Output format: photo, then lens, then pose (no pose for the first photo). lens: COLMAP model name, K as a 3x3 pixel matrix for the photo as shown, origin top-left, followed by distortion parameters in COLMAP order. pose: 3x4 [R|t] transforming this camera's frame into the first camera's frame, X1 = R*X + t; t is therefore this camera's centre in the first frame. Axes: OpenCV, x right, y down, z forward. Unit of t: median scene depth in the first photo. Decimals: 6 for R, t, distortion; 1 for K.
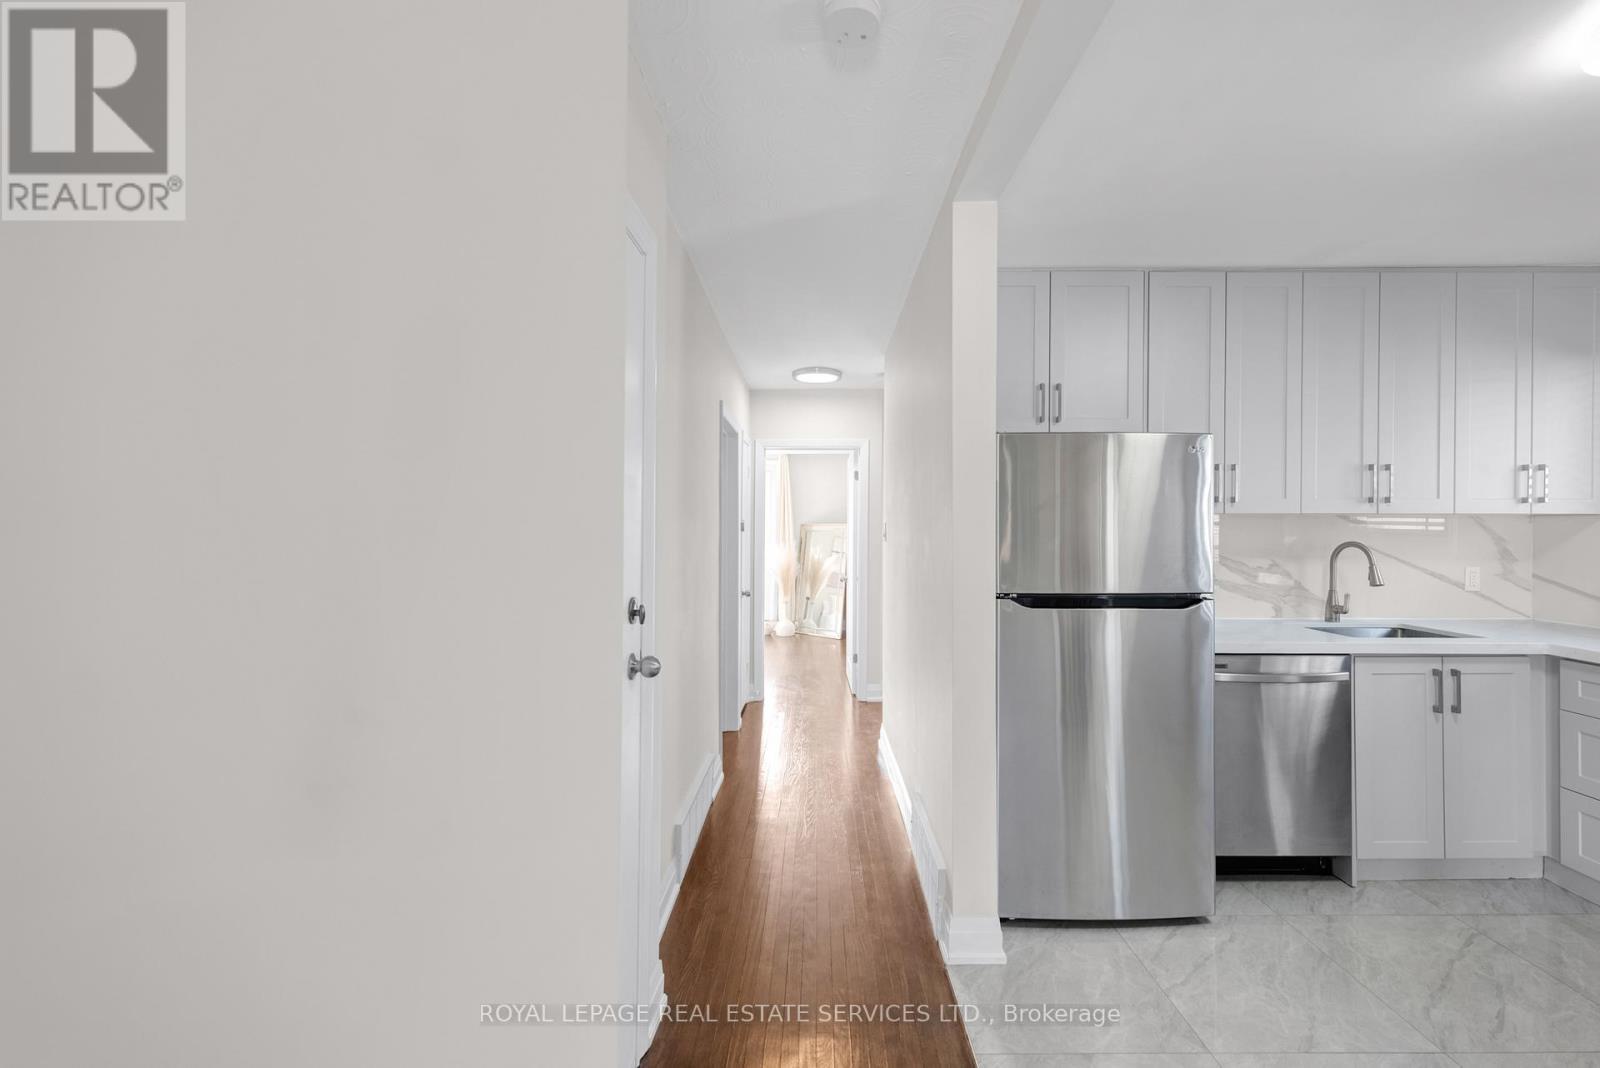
lens RADIAL K [[665.6, 0, 823.0], [0, 665.6, 517.1], [0, 0, 1]] dist [0.005776, -0.000026]
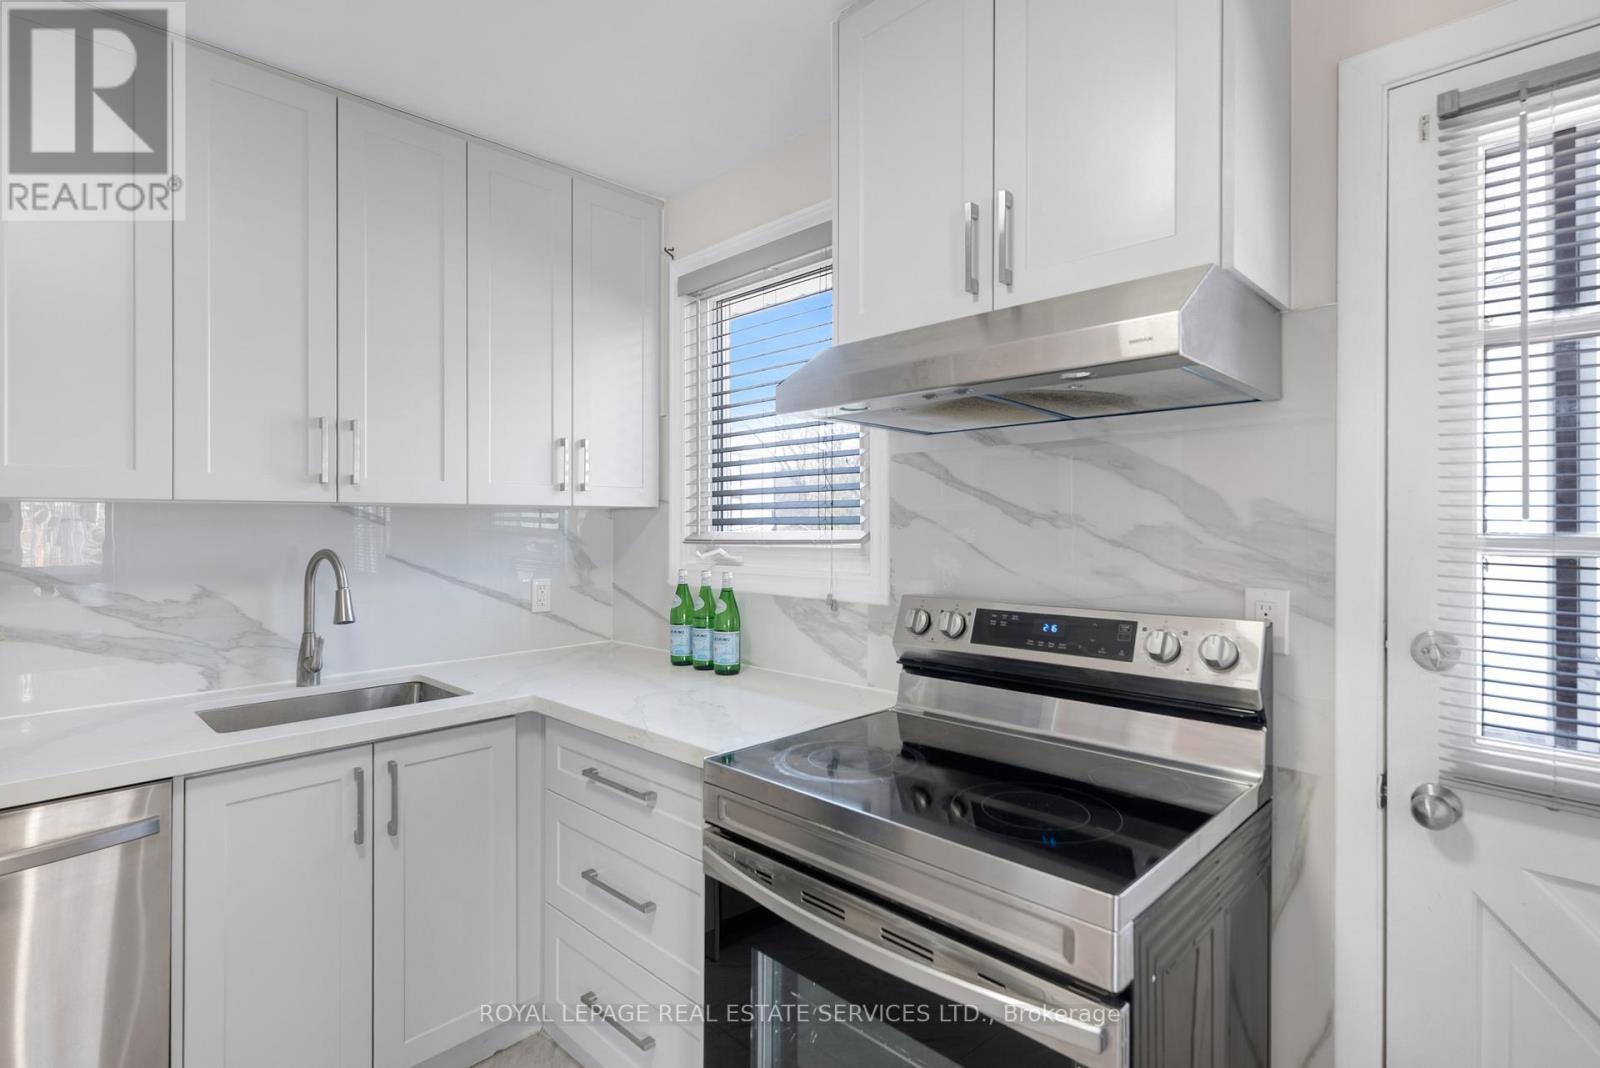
lens RADIAL K [[788.3, 0, 793.7], [0, 788.3, 520.0], [0, 0, 1]] dist [0.003259, 0.000101]
pose [[0.712302, -0.001202, 0.701872, 0.628128], [-0.003931, 0.999976, 0.005702, 0.004836], [-0.701862, -0.006820, 0.712280, 0.220048]]
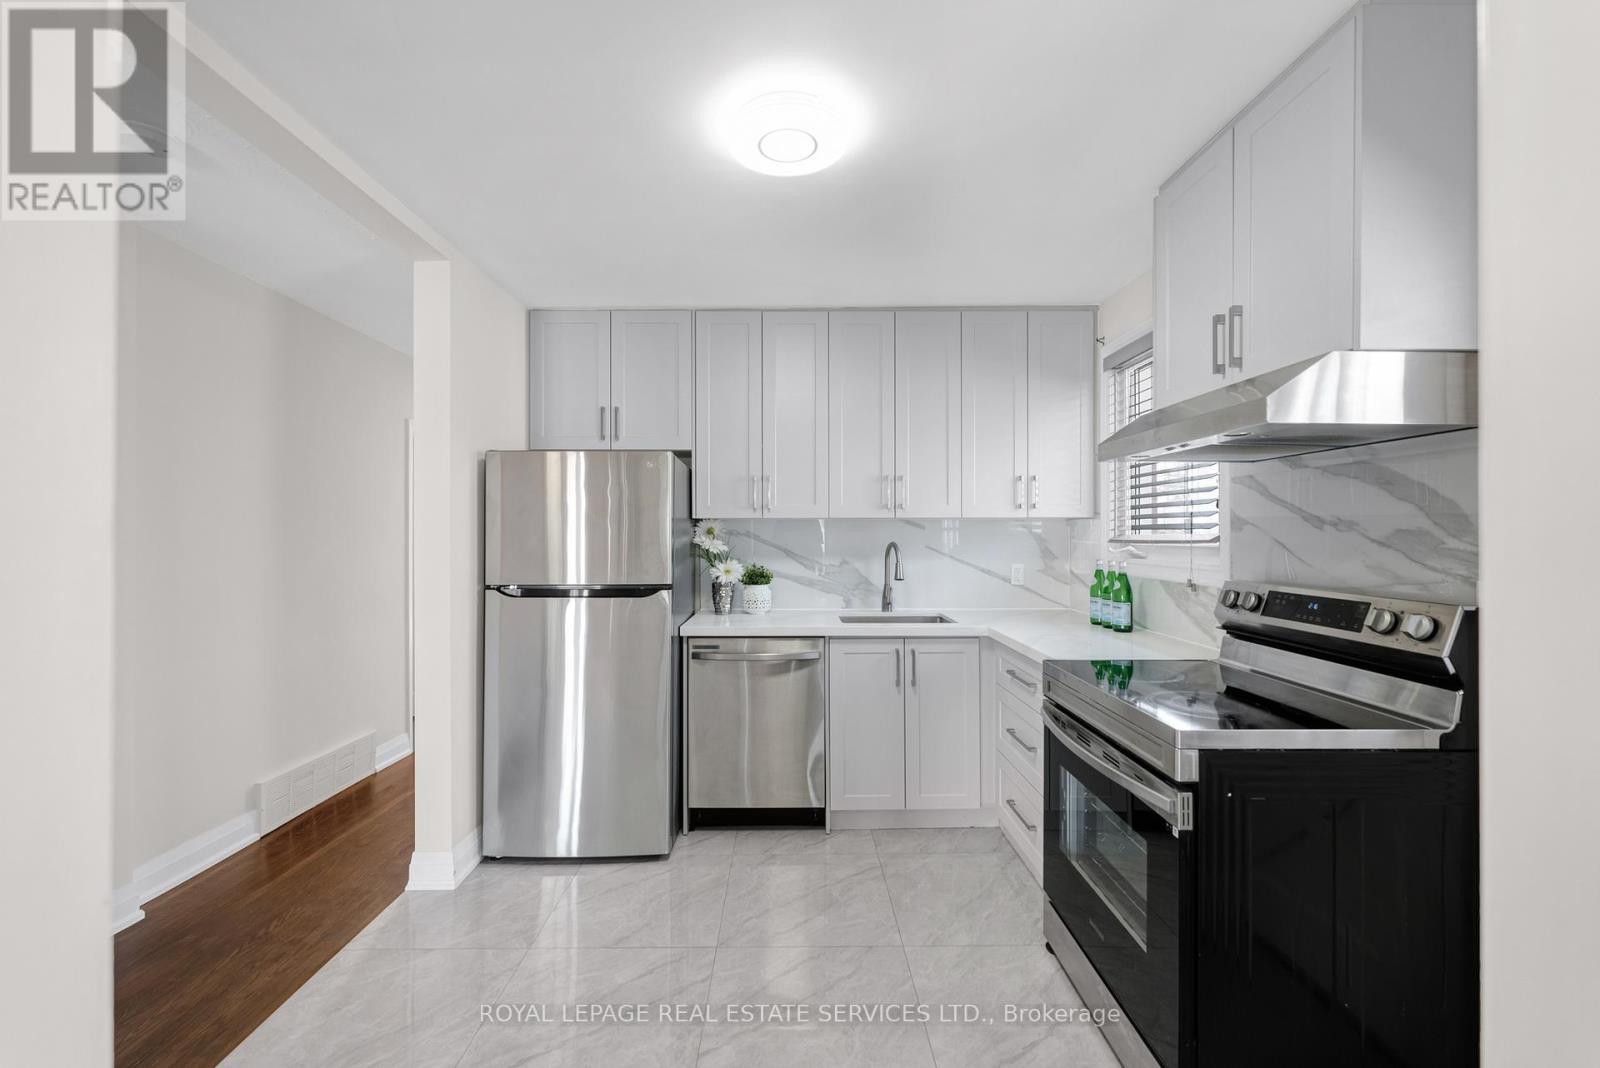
lens RADIAL K [[650.8, 0, 789.3], [0, 650.8, 528.8], [0, 0, 1]] dist [0.013082, -0.000048]
pose [[0.999928, -0.004190, -0.011259, 0.659526], [0.004292, 0.999950, 0.009030, 0.002823], [0.011221, -0.009077, 0.999896, -0.132059]]
